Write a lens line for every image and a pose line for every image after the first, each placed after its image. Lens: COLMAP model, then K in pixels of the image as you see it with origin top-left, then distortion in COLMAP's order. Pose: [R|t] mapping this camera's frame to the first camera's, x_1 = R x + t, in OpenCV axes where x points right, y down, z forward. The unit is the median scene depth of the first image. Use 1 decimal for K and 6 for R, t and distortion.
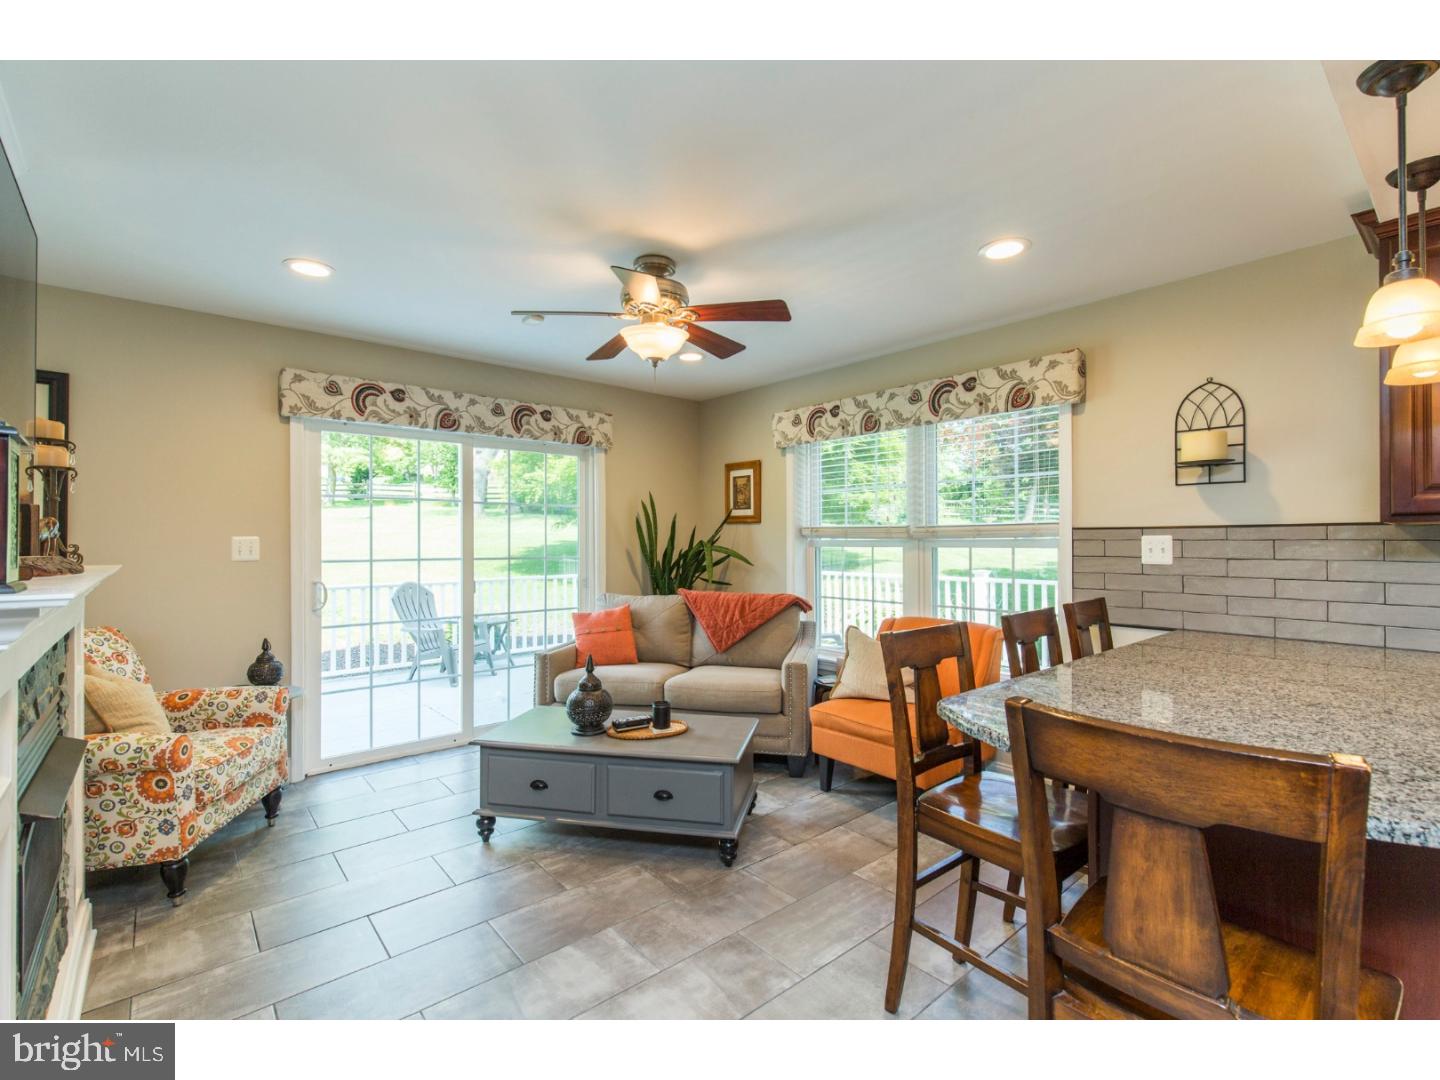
lens RADIAL K [[650.5, 0, 711.4], [0, 650.5, 536.9], [0, 0, 1]] dist [0.019026, 0.000123]
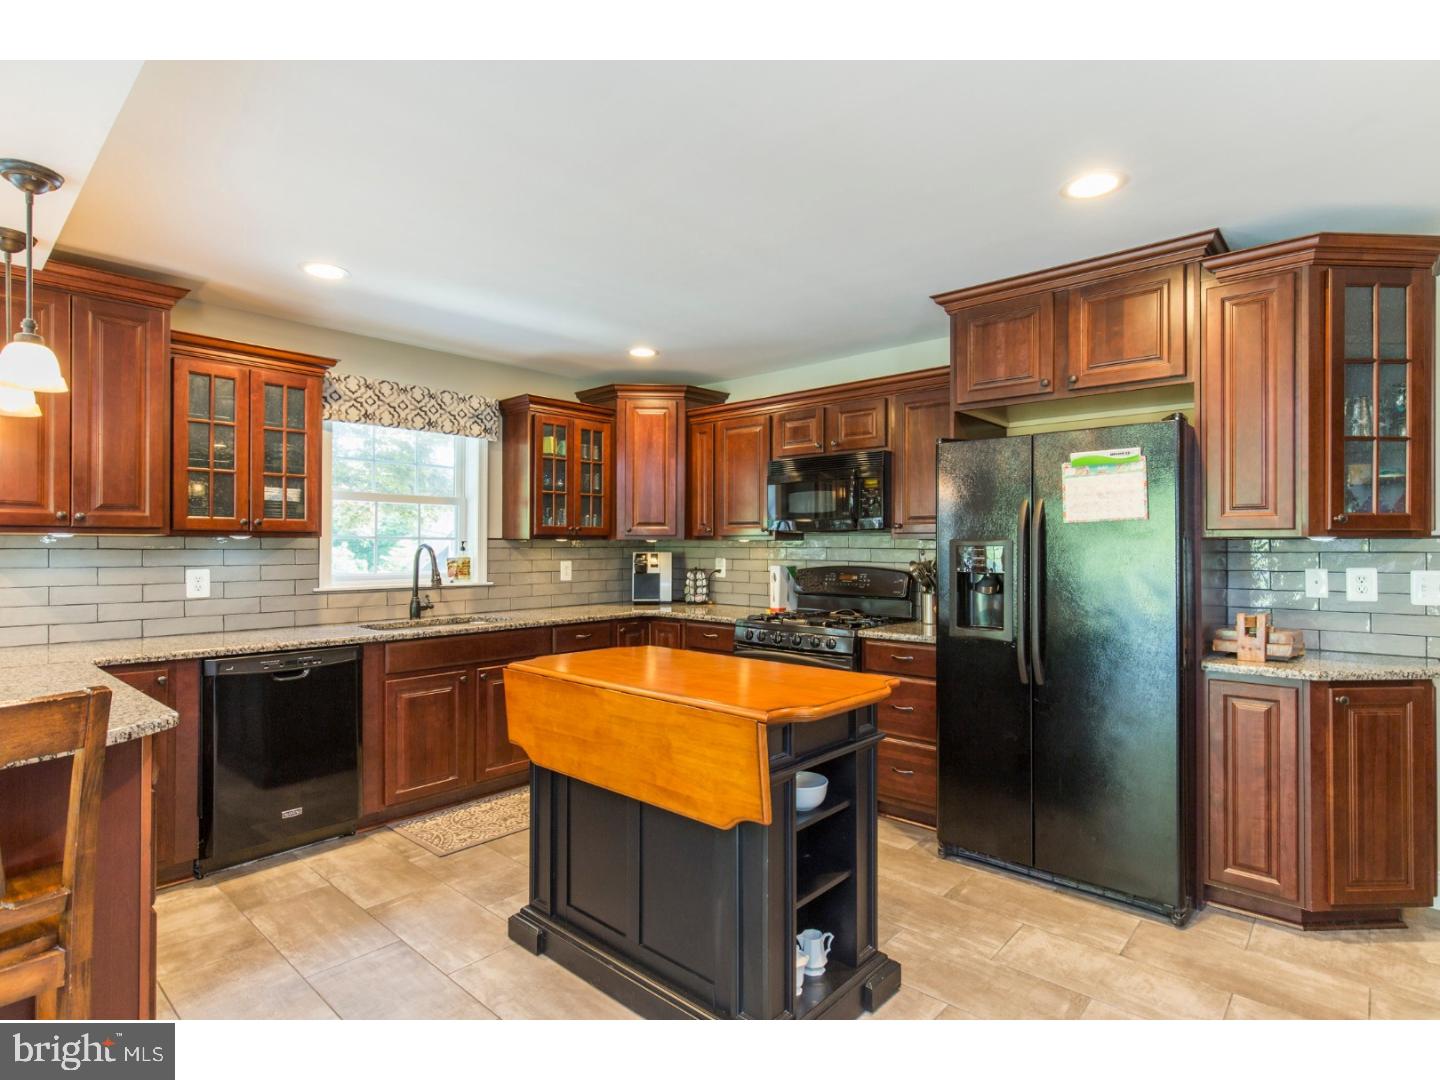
lens RADIAL K [[733.8, 0, 708.8], [0, 733.8, 541.4], [0, 0, 1]] dist [0.001951, 0.000283]
pose [[-0.132108, 0.014370, 0.991131, -0.194292], [-0.002688, 0.999886, -0.014855, 0.005276], [-0.991232, -0.004627, -0.132055, -0.034412]]
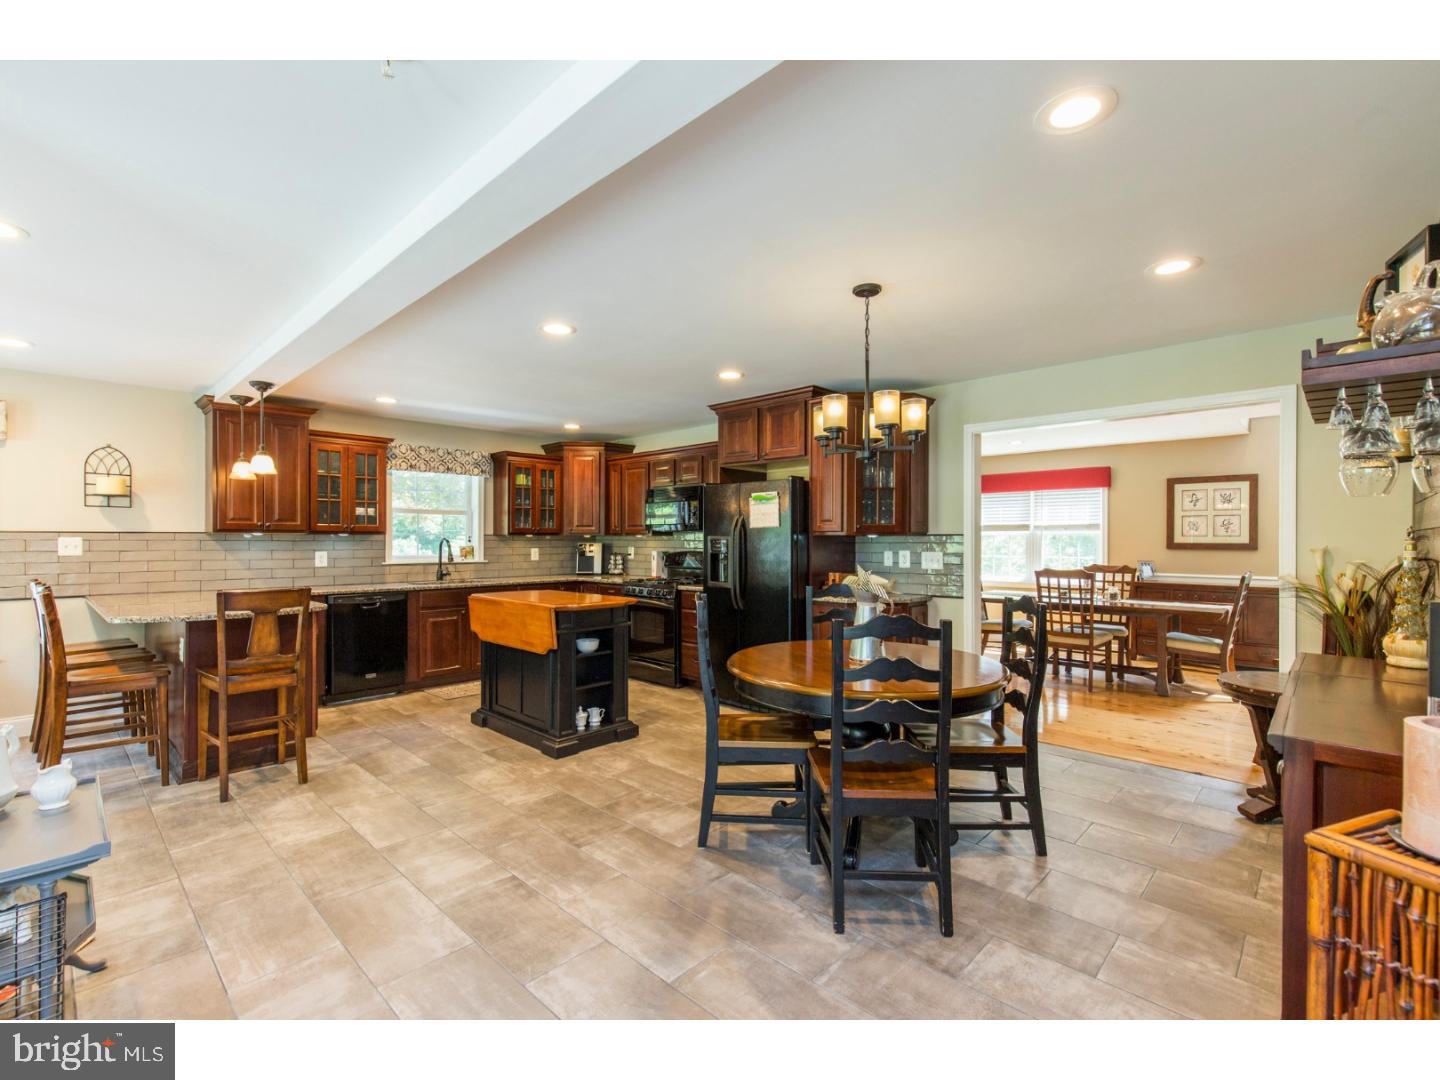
lens RADIAL K [[653.1, 0, 714.3], [0, 653.1, 539.4], [0, 0, 1]] dist [0.015594, -0.000106]
pose [[-0.099630, 0.007224, 0.994998, -0.850043], [-0.003464, 0.999965, -0.007607, 0.008085], [-0.995019, -0.004204, -0.099601, -0.297850]]
